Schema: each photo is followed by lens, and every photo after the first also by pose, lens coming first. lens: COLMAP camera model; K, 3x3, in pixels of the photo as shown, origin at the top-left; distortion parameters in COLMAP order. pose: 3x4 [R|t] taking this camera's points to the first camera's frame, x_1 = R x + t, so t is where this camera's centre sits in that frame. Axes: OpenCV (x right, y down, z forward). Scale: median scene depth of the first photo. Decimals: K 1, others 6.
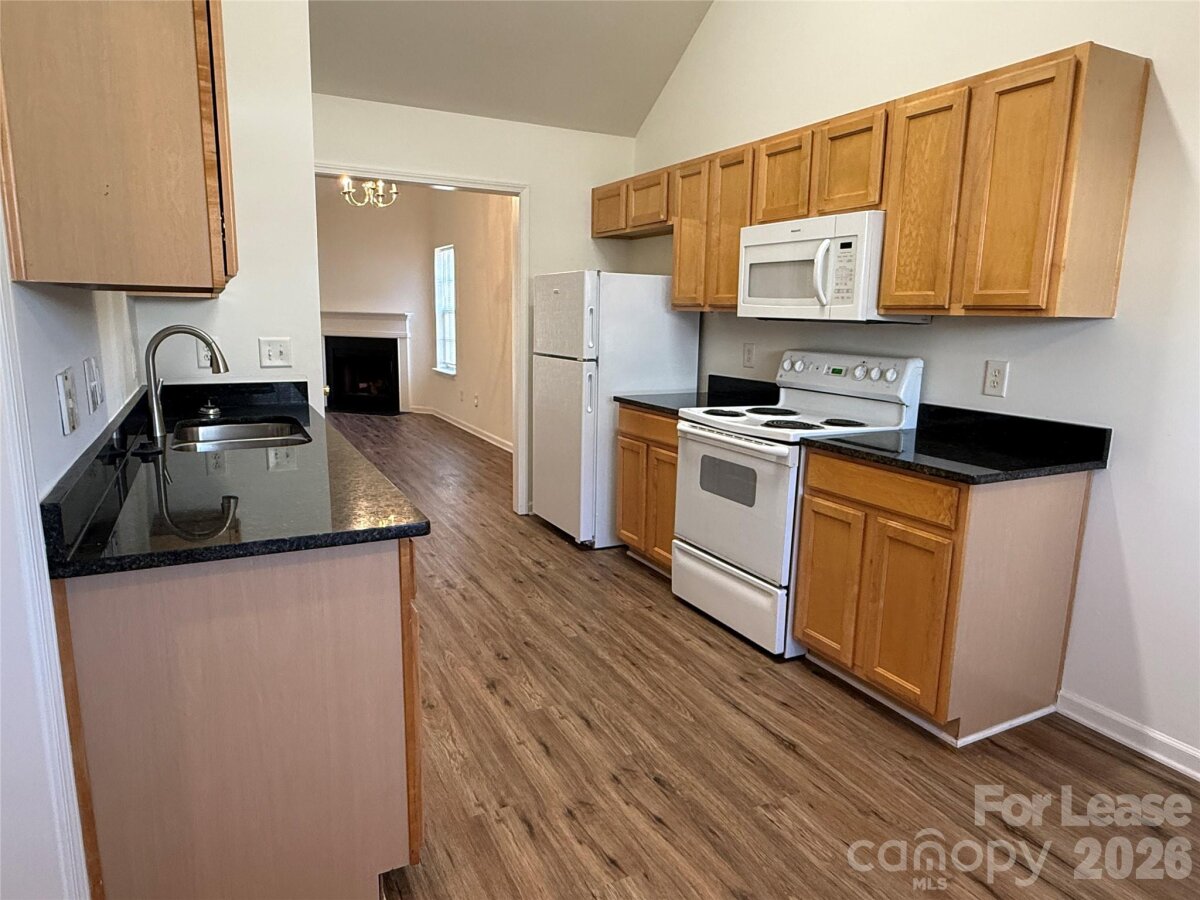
lens RADIAL K [[756.0, 0, 598.9], [0, 756.0, 450.6], [0, 0, 1]] dist [-0.002649, 0.000797]
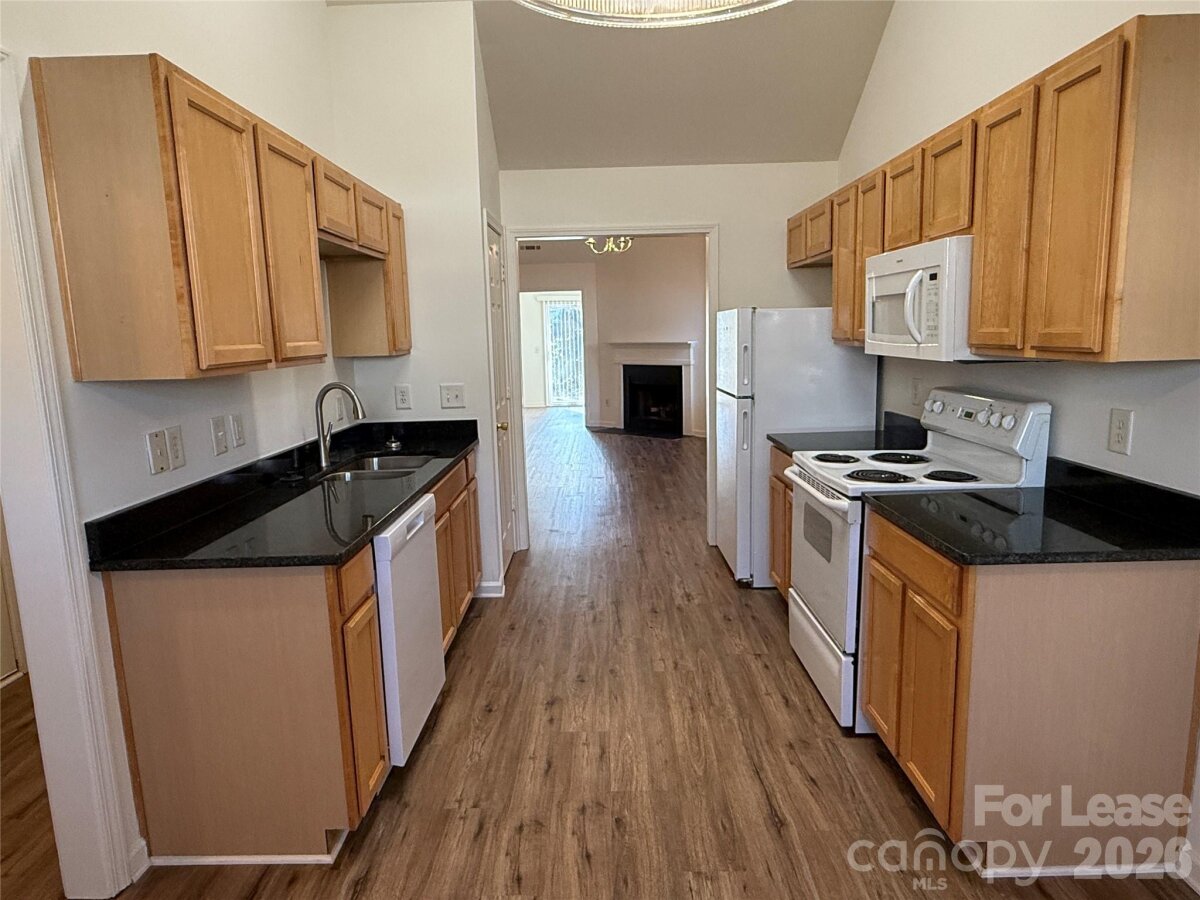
lens RADIAL K [[756.0, 0, 595.4], [0, 756.0, 451.0], [0, 0, 1]] dist [-0.002649, 0.000797]
pose [[0.886569, 0.029162, -0.461676, 0.382174], [-0.038936, 0.999174, -0.011655, -0.041752], [0.460955, 0.028309, 0.886972, 0.040249]]
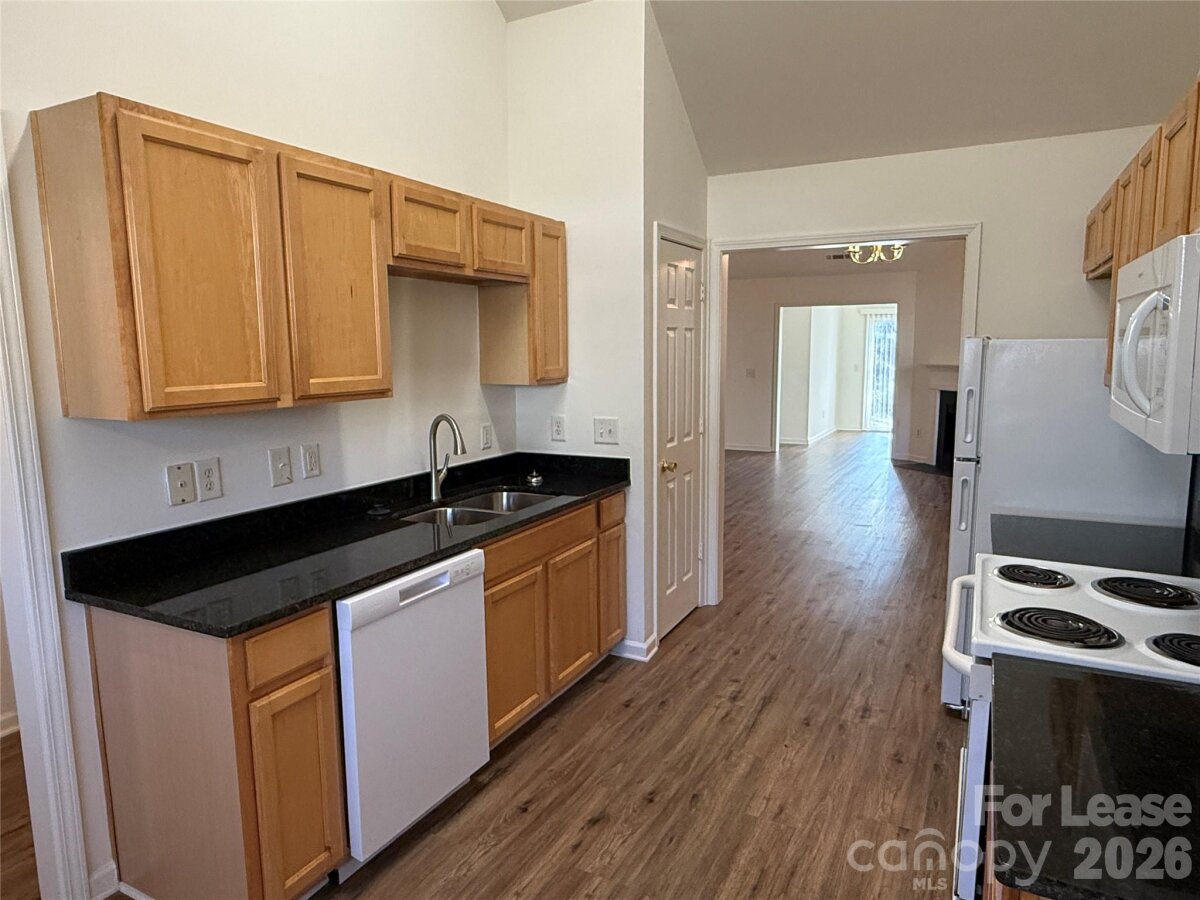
lens RADIAL K [[756.0, 0, 592.0], [0, 756.0, 450.3], [0, 0, 1]] dist [-0.002649, 0.000797]
pose [[0.579324, 0.085326, -0.810619, 0.510508], [-0.125310, 0.992006, 0.014863, -0.131391], [0.805407, 0.092968, 0.585385, 0.396255]]
